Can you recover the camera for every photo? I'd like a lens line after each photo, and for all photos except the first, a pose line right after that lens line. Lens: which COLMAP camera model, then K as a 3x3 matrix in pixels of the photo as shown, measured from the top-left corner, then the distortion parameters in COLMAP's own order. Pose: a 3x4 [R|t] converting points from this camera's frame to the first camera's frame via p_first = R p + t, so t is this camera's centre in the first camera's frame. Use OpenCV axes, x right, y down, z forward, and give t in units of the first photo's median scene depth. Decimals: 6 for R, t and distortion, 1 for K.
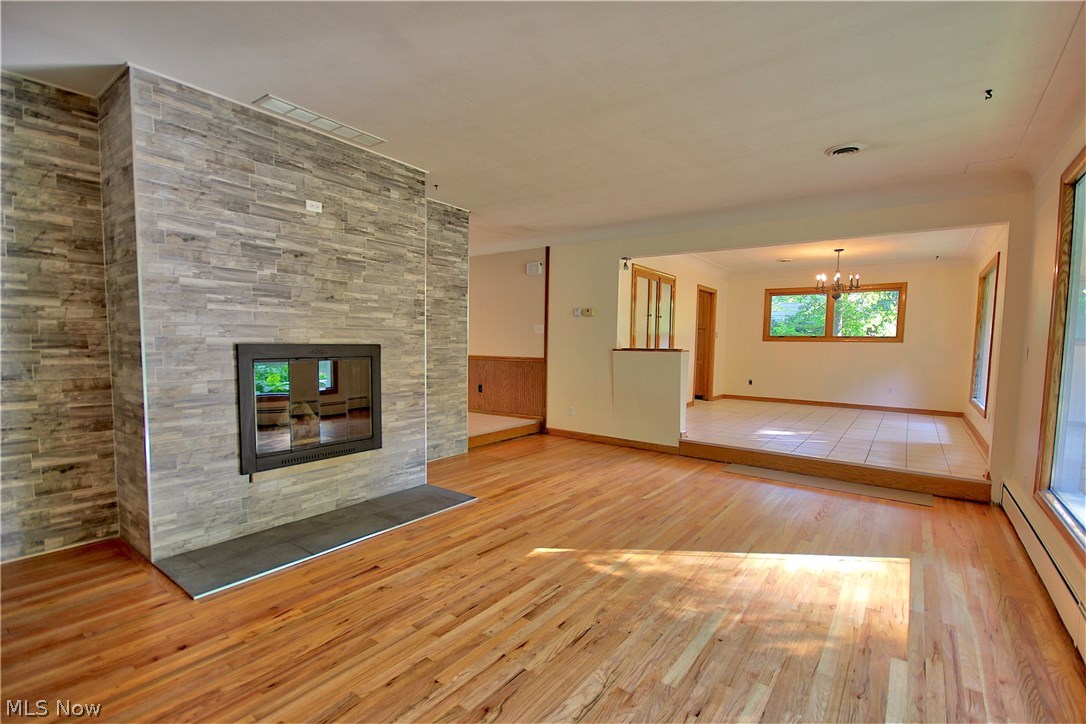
lens RADIAL K [[502.6, 0, 540.6], [0, 502.6, 365.8], [0, 0, 1]] dist [-0.001596, -0.000619]
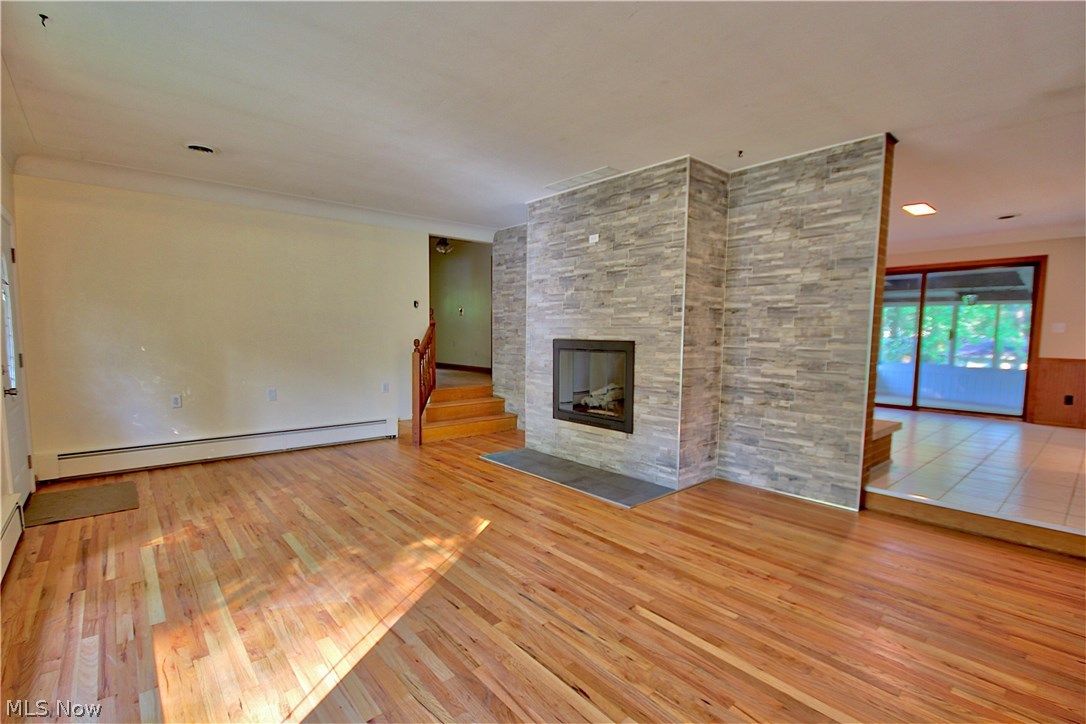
lens RADIAL K [[502.6, 0, 540.5], [0, 502.6, 364.8], [0, 0, 1]] dist [-0.001596, -0.000619]
pose [[-0.220629, 0.046050, -0.974270, 0.858634], [-0.060445, 0.996319, 0.060780, -0.047414], [0.973483, 0.072300, -0.217033, 1.098113]]
